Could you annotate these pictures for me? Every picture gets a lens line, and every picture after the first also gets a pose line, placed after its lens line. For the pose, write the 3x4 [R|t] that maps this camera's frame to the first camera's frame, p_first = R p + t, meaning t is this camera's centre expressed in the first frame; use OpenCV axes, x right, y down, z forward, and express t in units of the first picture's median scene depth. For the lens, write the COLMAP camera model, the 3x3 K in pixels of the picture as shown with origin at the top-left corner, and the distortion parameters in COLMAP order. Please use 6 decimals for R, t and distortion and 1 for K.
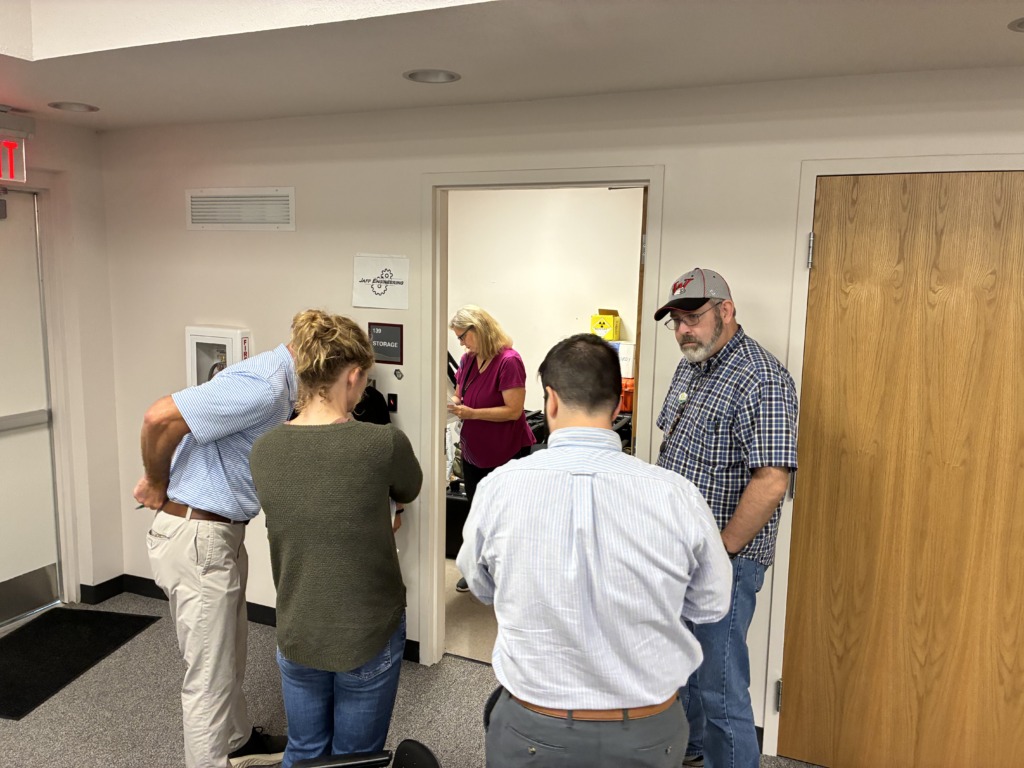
lens RADIAL K [[780.6, 0, 510.1], [0, 780.6, 375.2], [0, 0, 1]] dist [0.013734, -0.005534]
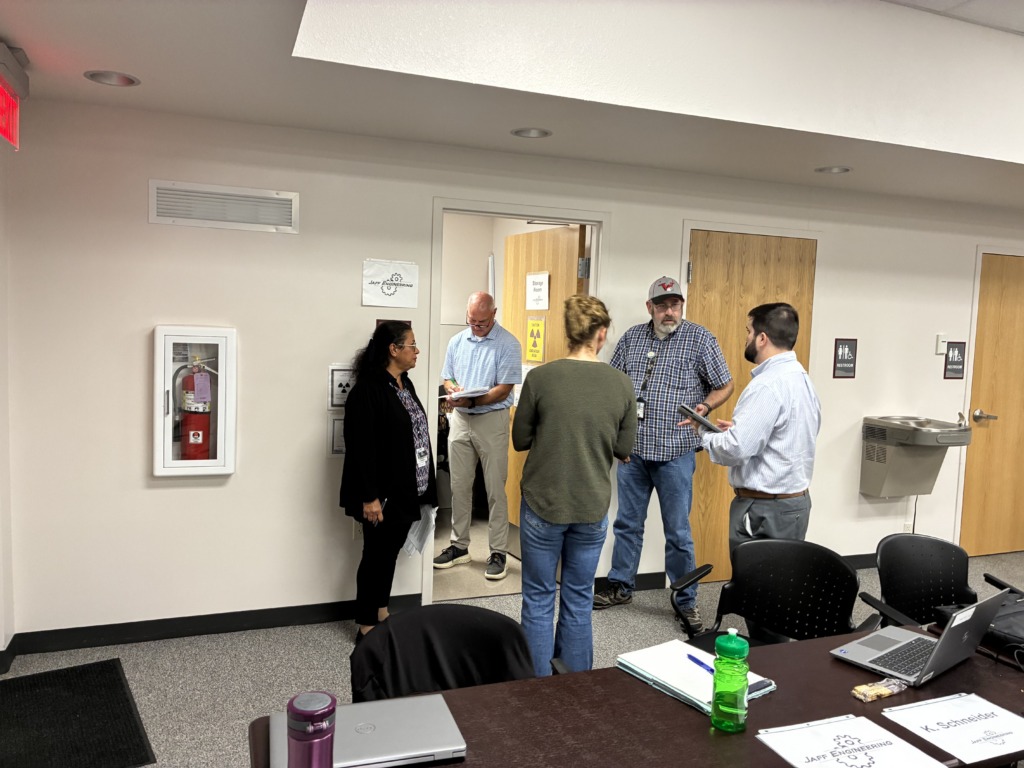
lens RADIAL K [[780.6, 0, 517.3], [0, 780.6, 381.2], [0, 0, 1]] dist [0.013734, -0.005534]
pose [[0.713405, -0.048978, 0.699038, -1.058561], [0.078502, 0.996861, -0.010270, 0.063495], [-0.696341, 0.062203, 0.715011, 0.059411]]
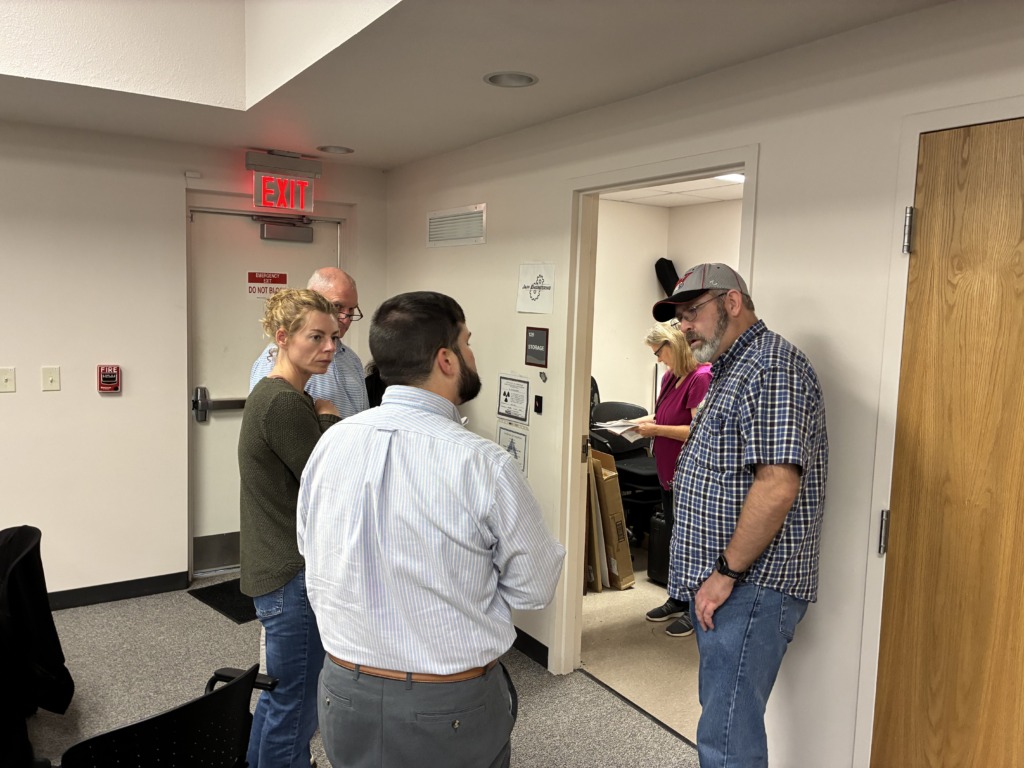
lens RADIAL K [[780.6, 0, 511.9], [0, 780.6, 386.2], [0, 0, 1]] dist [0.013734, -0.005534]
pose [[0.836430, 0.069370, -0.543665, 0.476663], [-0.098025, 0.994898, -0.023866, 0.048971], [0.539236, 0.073255, 0.838963, 0.148439]]
